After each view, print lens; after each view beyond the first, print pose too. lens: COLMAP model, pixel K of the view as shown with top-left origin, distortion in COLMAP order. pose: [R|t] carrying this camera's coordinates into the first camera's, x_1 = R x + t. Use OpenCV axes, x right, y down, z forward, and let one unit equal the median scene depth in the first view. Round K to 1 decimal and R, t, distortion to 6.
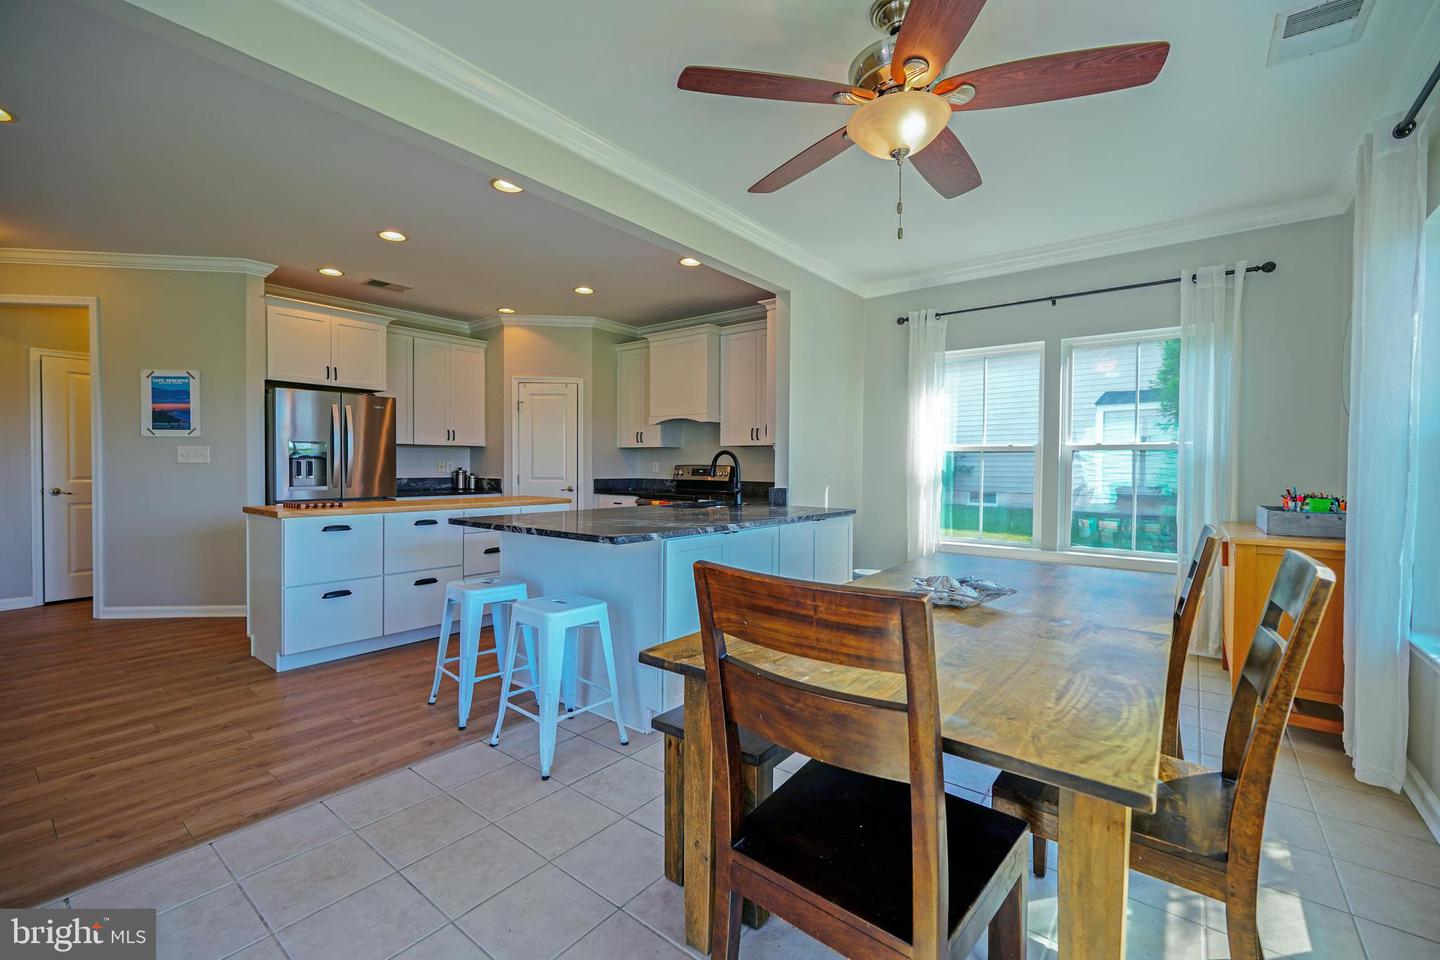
lens RADIAL K [[606.8, 0, 712.7], [0, 606.8, 478.5], [0, 0, 1]] dist [0.001057, -0.000093]
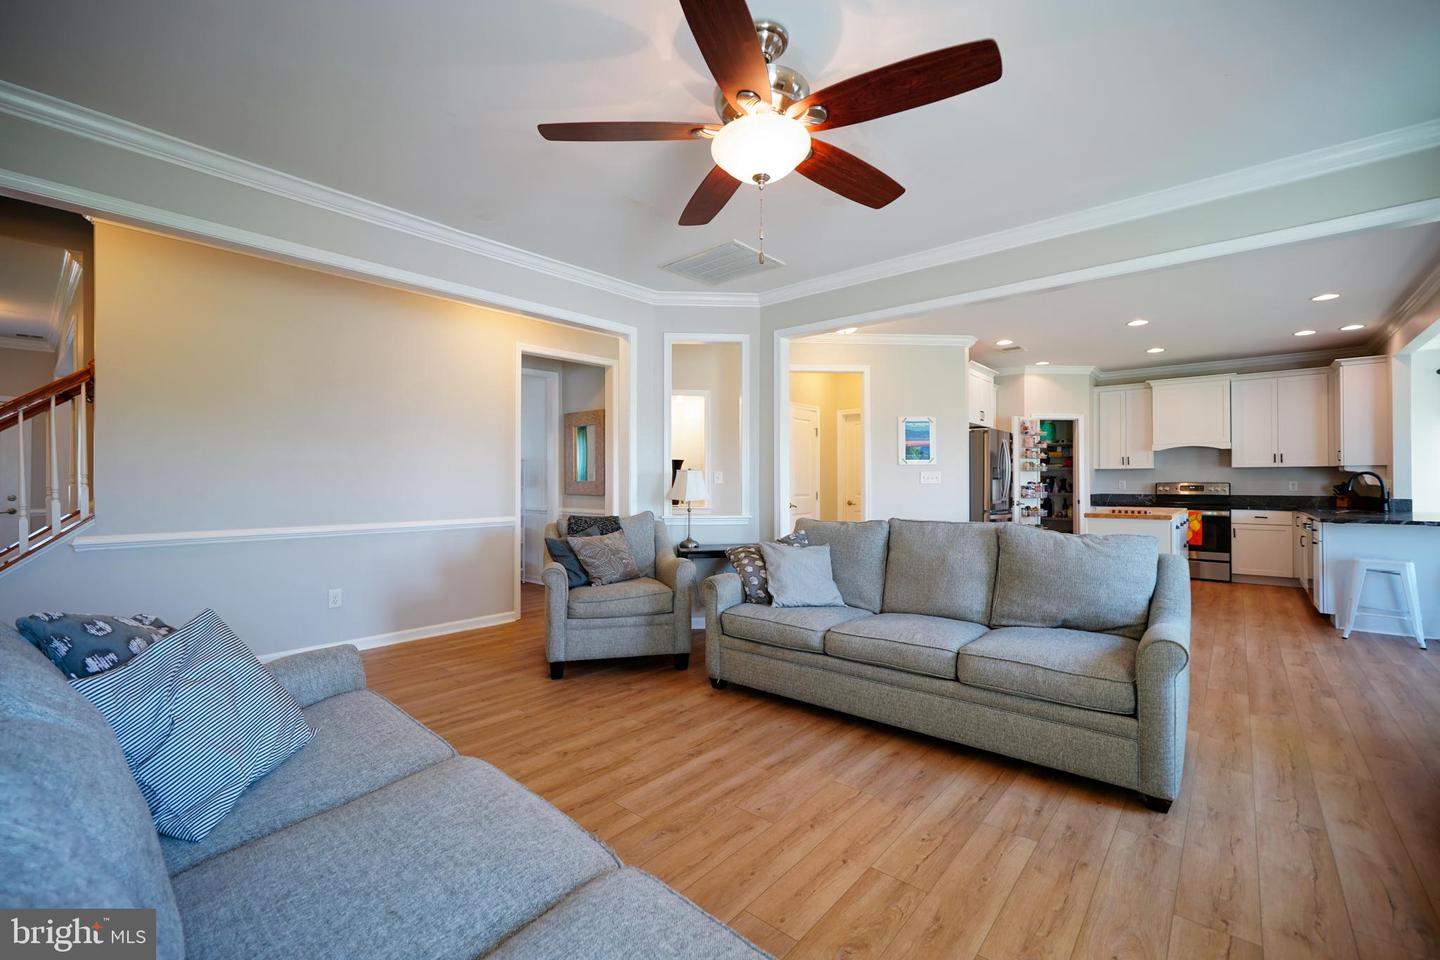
lens RADIAL K [[606.8, 0, 725.9], [0, 606.8, 480.6], [0, 0, 1]] dist [0.001057, -0.000093]
pose [[0.999502, -0.008154, -0.030487, -1.282150], [0.007249, 0.999533, -0.029680, 0.004747], [0.030715, 0.029444, 0.999094, -0.389669]]
